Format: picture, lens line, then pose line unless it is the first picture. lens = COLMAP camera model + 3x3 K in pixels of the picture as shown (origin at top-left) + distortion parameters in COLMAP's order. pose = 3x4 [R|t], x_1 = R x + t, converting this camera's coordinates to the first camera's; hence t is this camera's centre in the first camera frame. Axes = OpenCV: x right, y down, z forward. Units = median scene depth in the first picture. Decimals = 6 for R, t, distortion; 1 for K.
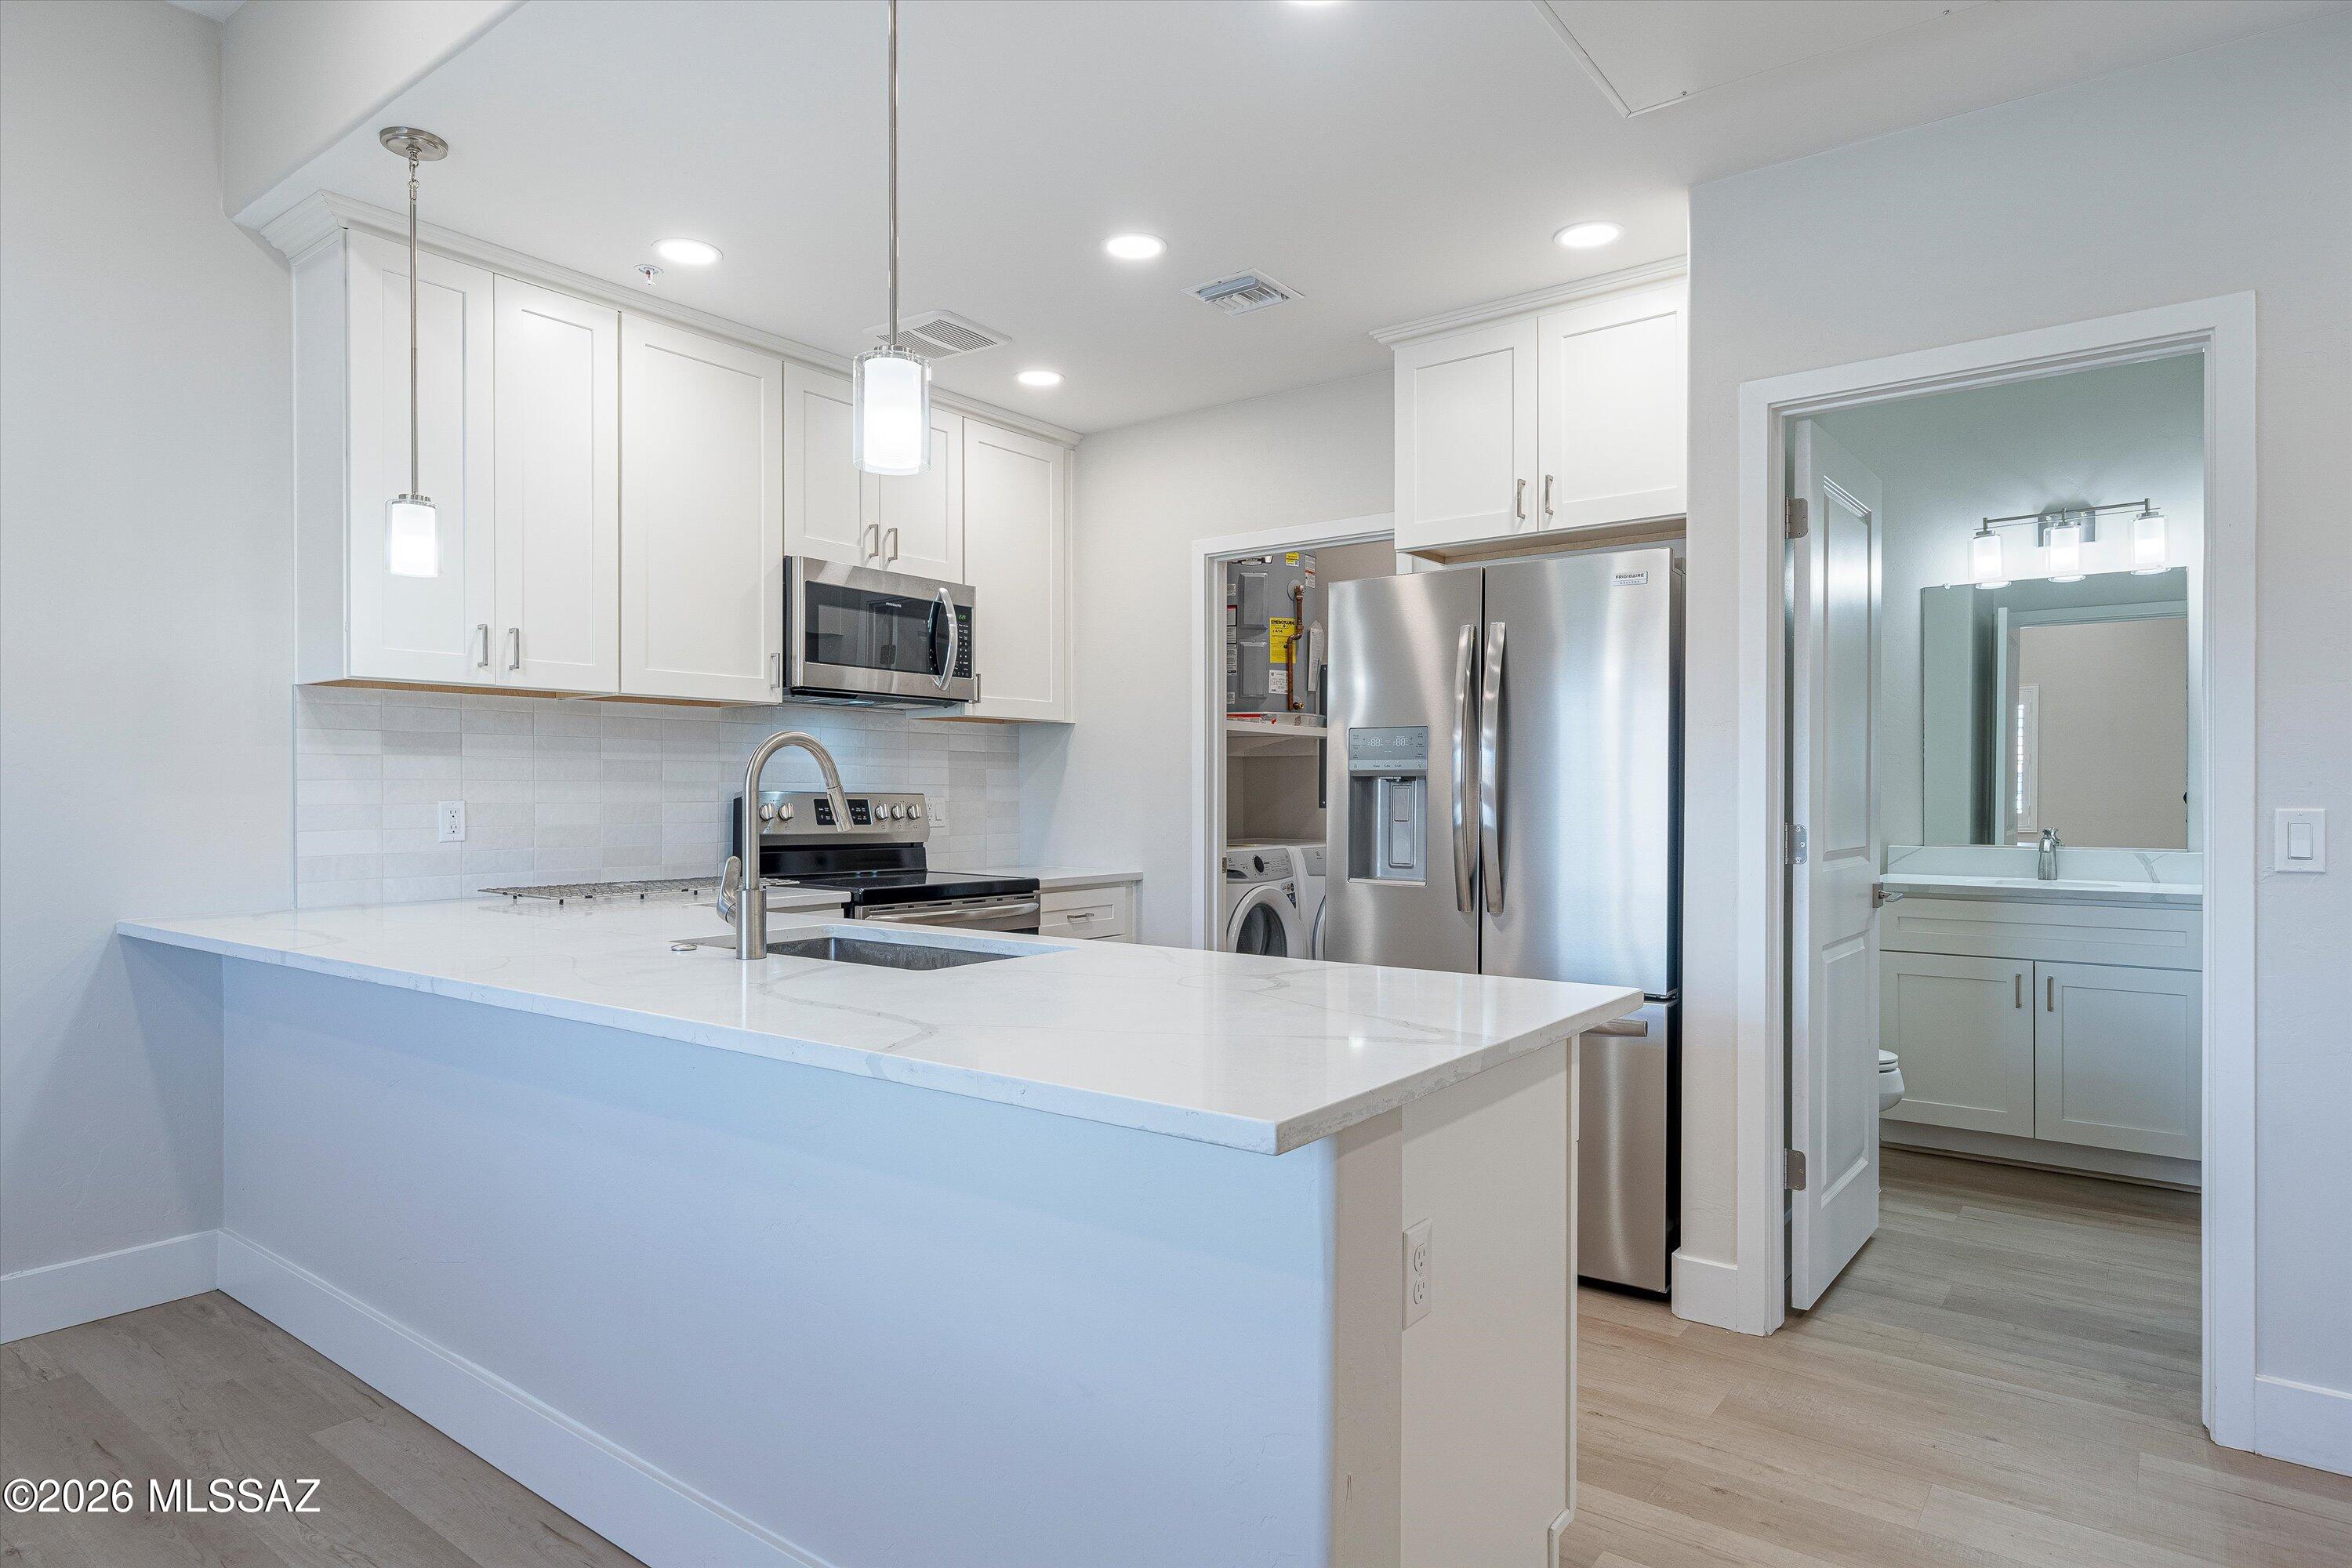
lens RADIAL K [[1324.5, 0, 1178.9], [0, 1324.5, 790.1], [0, 0, 1]] dist [0.000738, -0.001942]
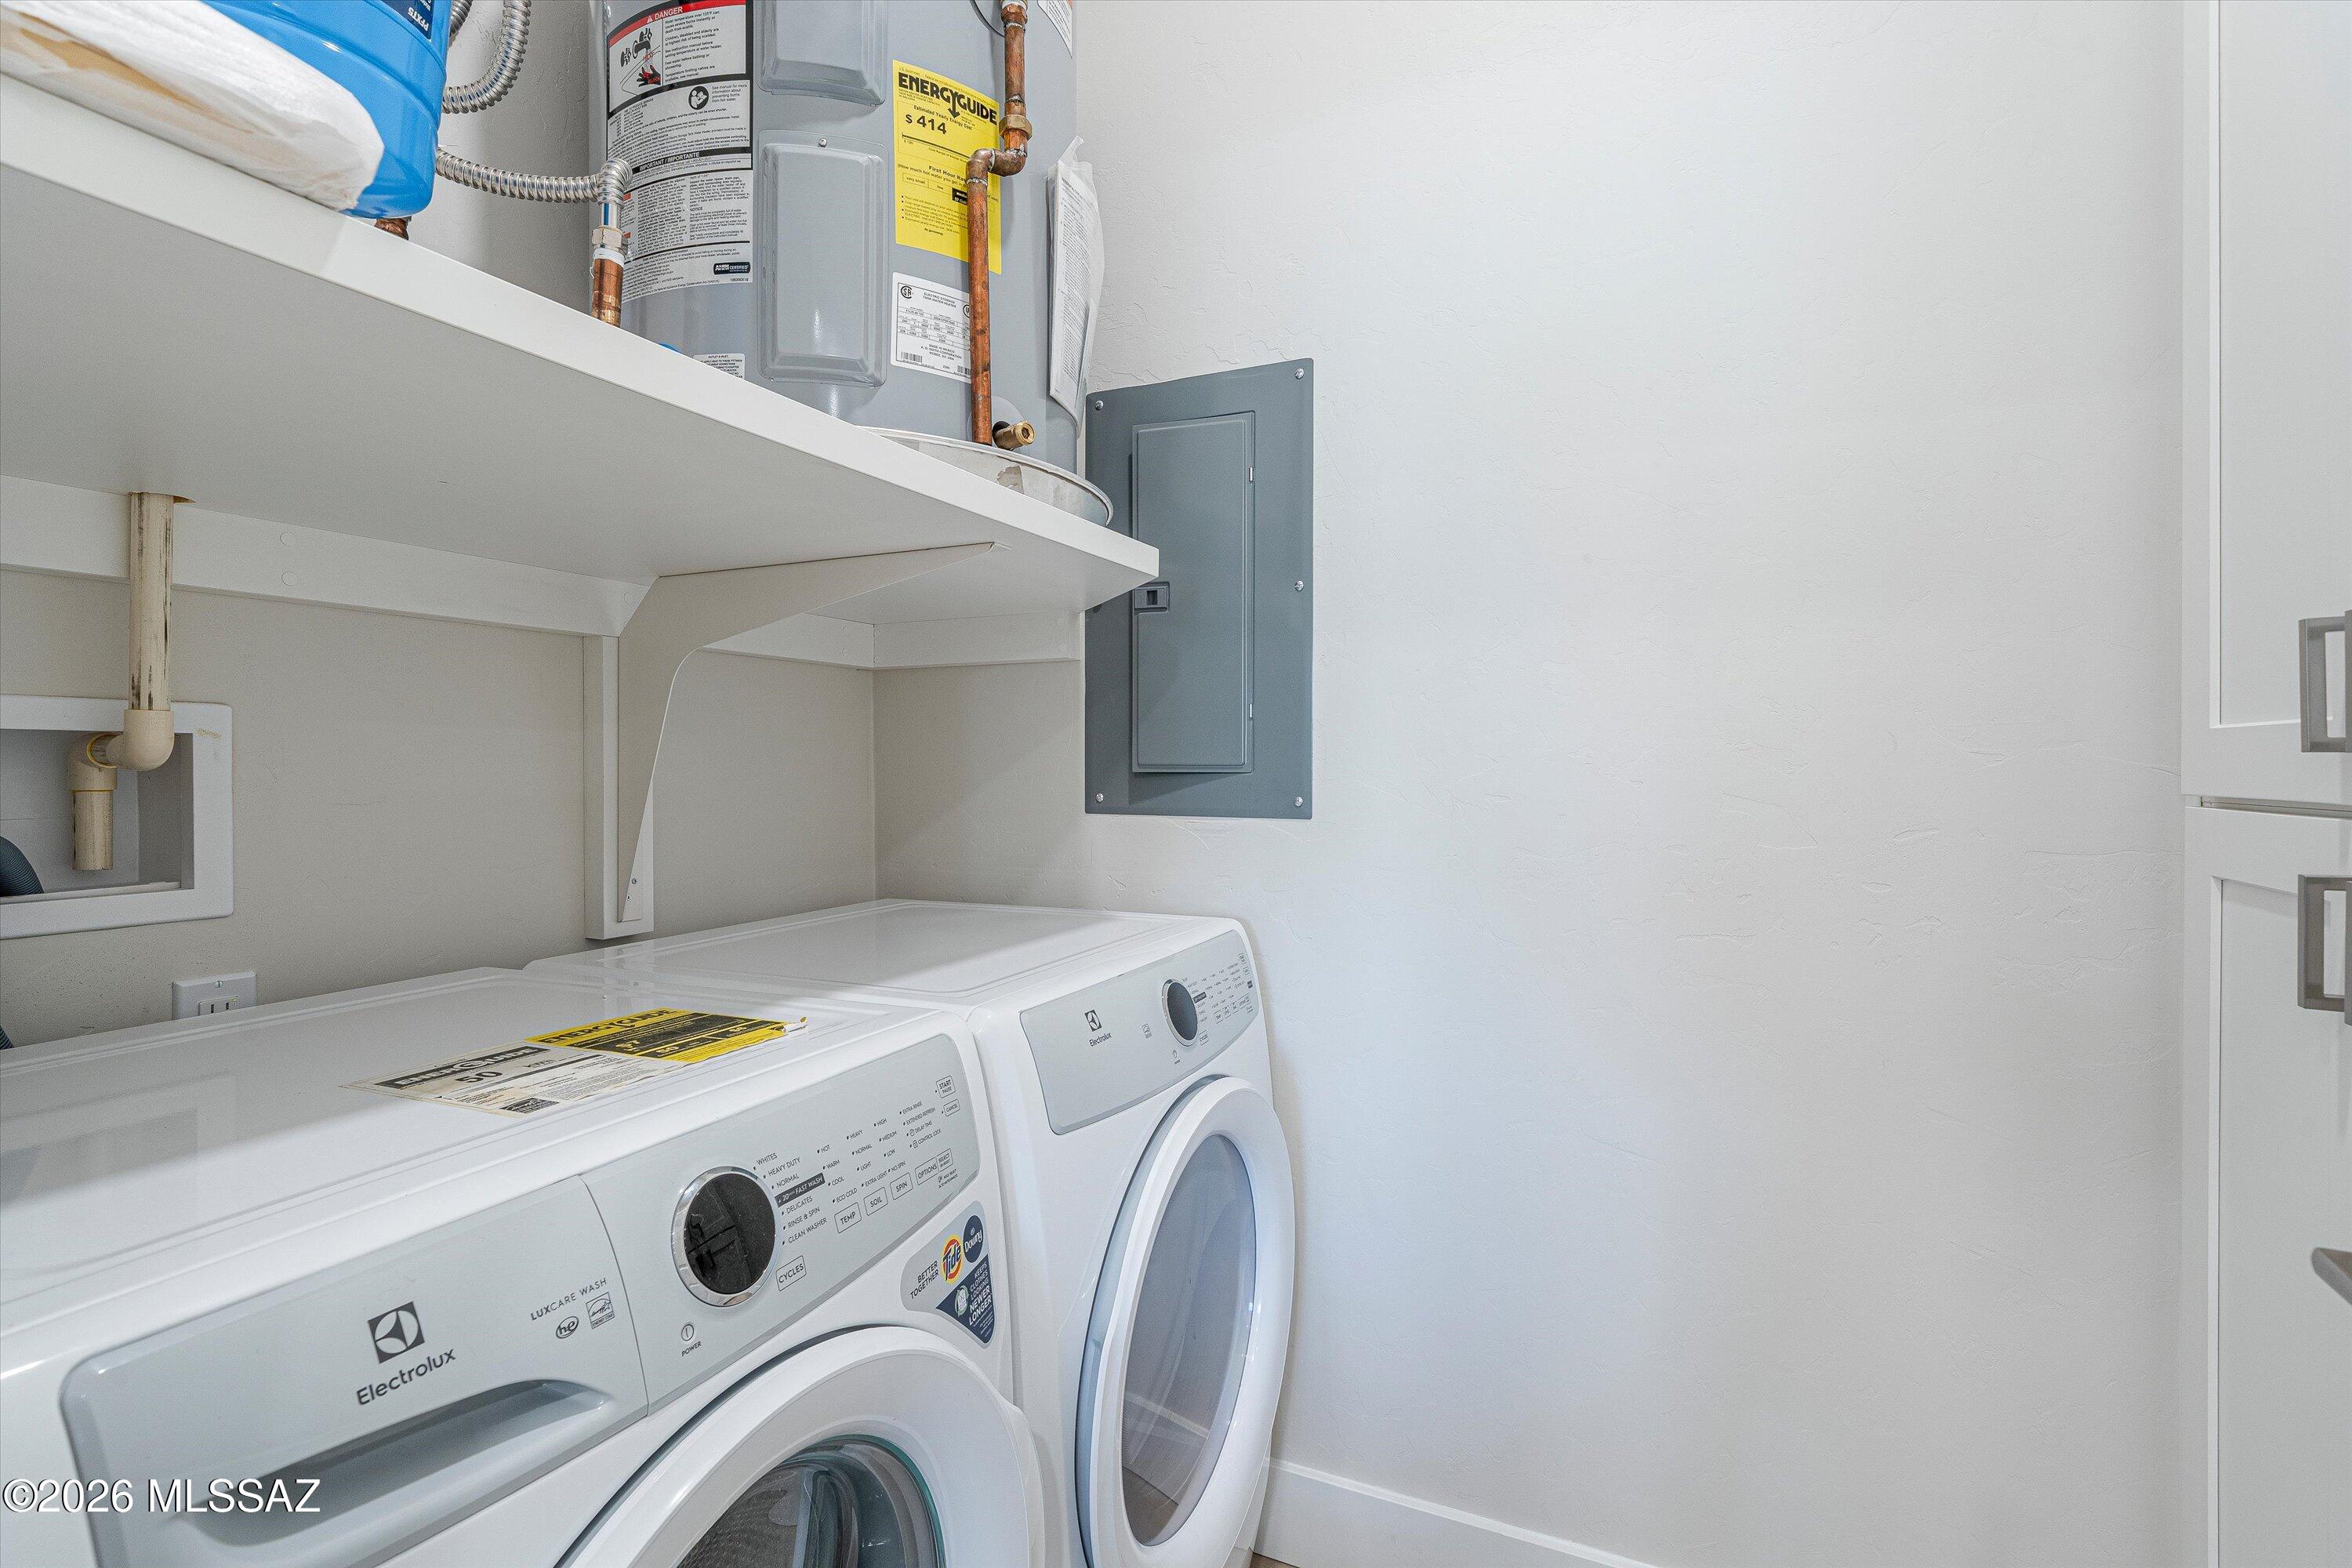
lens RADIAL K [[1057.5, 0, 1181.8], [0, 1057.5, 766.9], [0, 0, 1]] dist [-0.003167, 0.000686]
pose [[0.978303, -0.008018, 0.207022, 0.120945], [0.006050, 0.999930, 0.010139, 0.000805], [-0.207089, -0.008667, 0.978284, 1.204219]]
